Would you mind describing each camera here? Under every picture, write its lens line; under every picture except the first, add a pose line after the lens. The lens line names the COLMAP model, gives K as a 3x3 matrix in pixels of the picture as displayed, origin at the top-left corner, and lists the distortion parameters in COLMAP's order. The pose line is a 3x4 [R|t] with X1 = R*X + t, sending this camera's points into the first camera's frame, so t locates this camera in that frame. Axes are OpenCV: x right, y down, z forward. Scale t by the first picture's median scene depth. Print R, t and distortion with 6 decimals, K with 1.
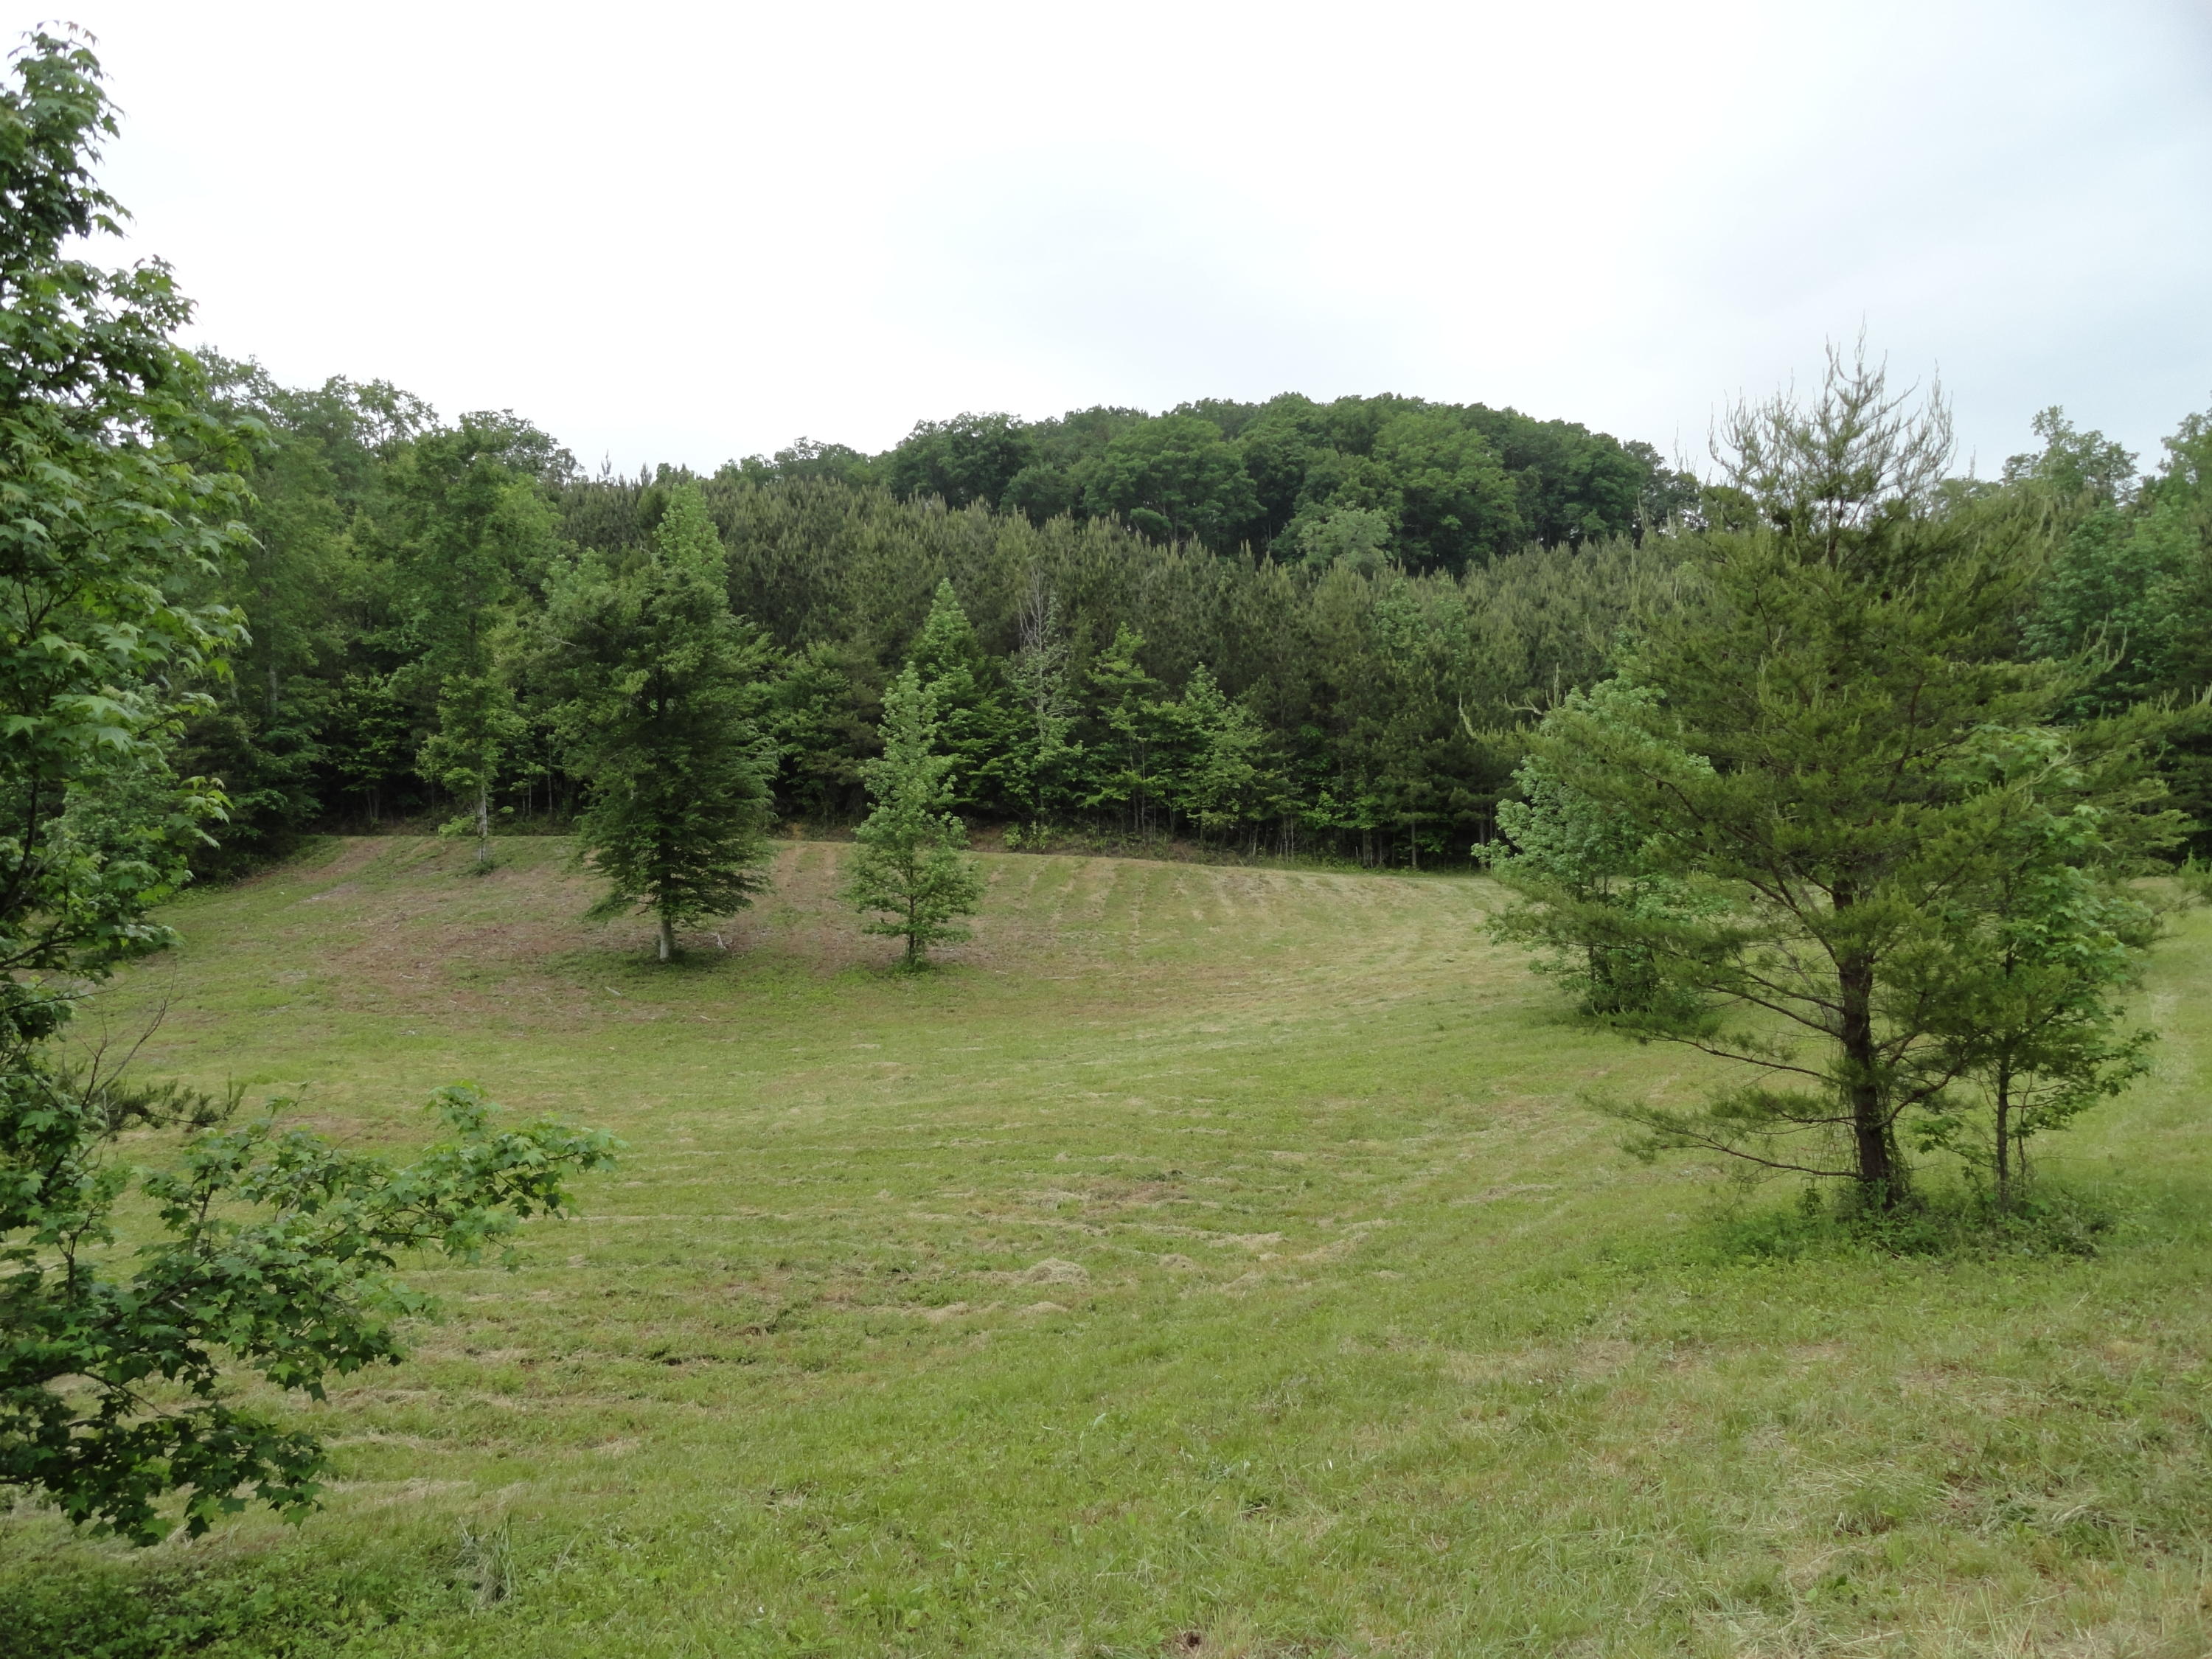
lens RADIAL K [[1513.9, 0, 1102.2], [0, 1513.9, 819.8], [0, 0, 1]] dist [-0.019862, 0.019261]
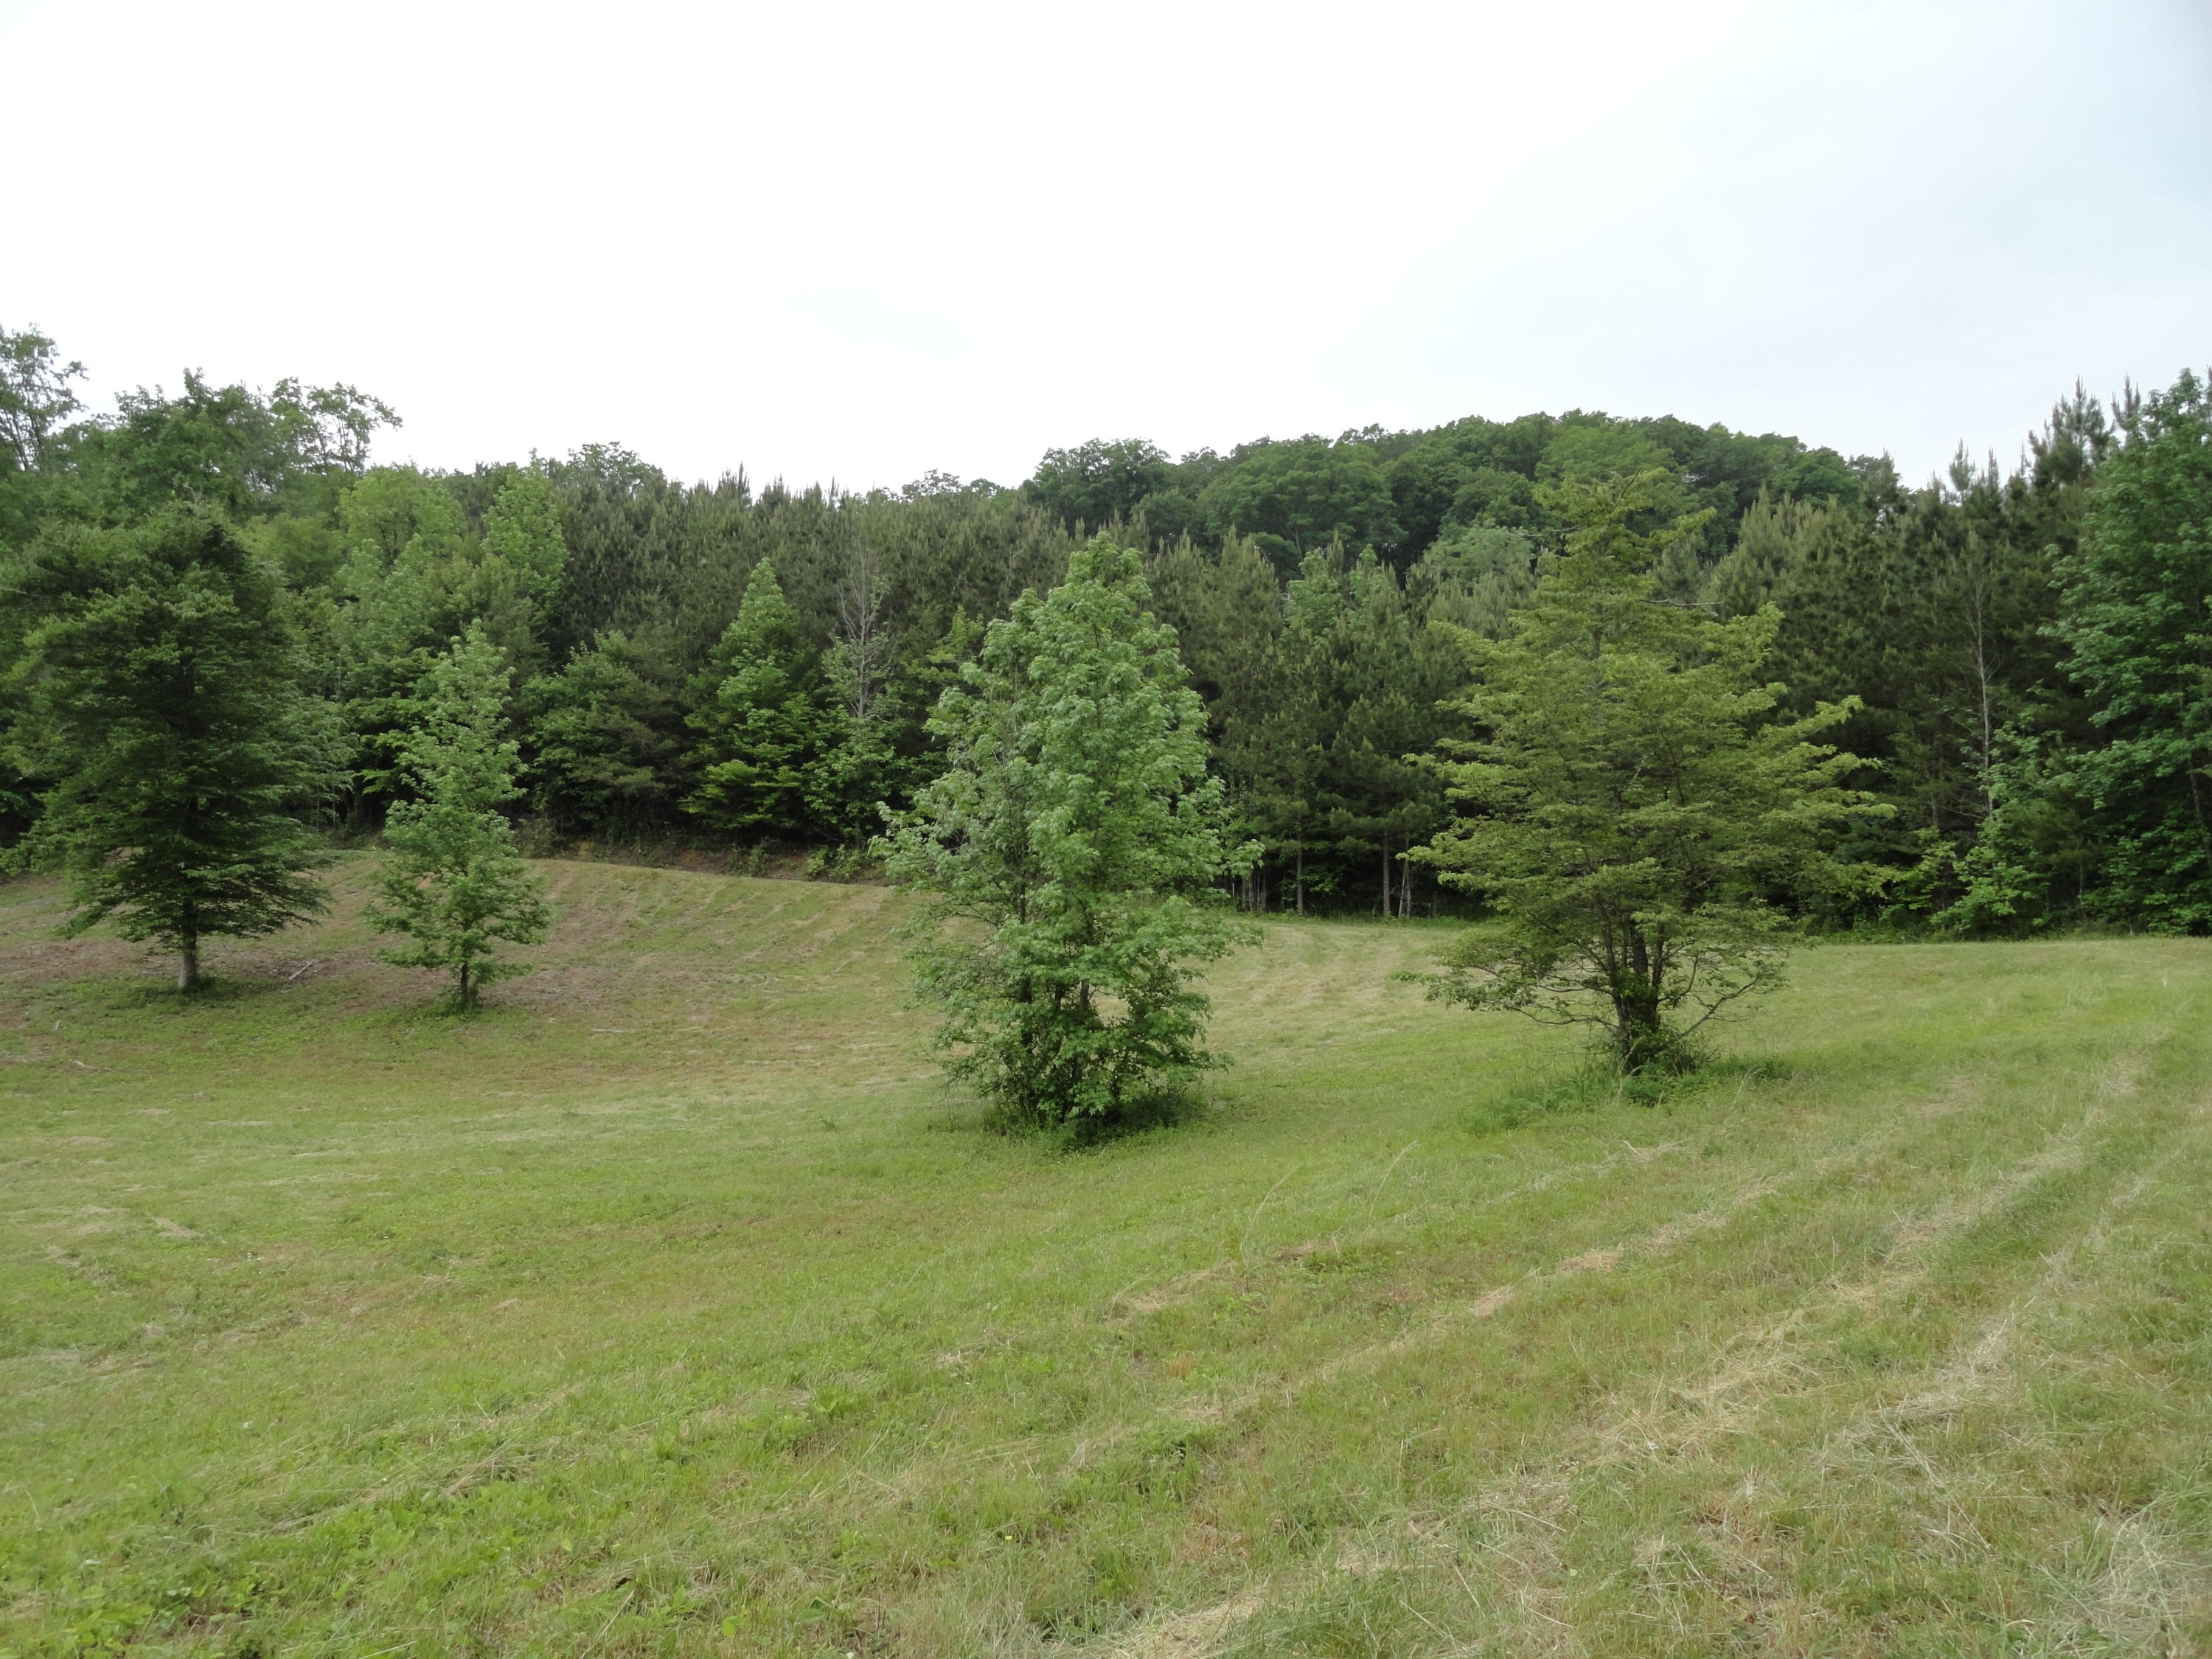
lens RADIAL K [[1509.7, 0, 1089.0], [0, 1509.7, 827.8], [0, 0, 1]] dist [-0.005995, 0.009555]
pose [[0.984507, 0.016286, -0.174588, 0.108045], [-0.021814, 0.999318, -0.029789, 0.006423], [0.173984, 0.033136, 0.984191, 0.095890]]
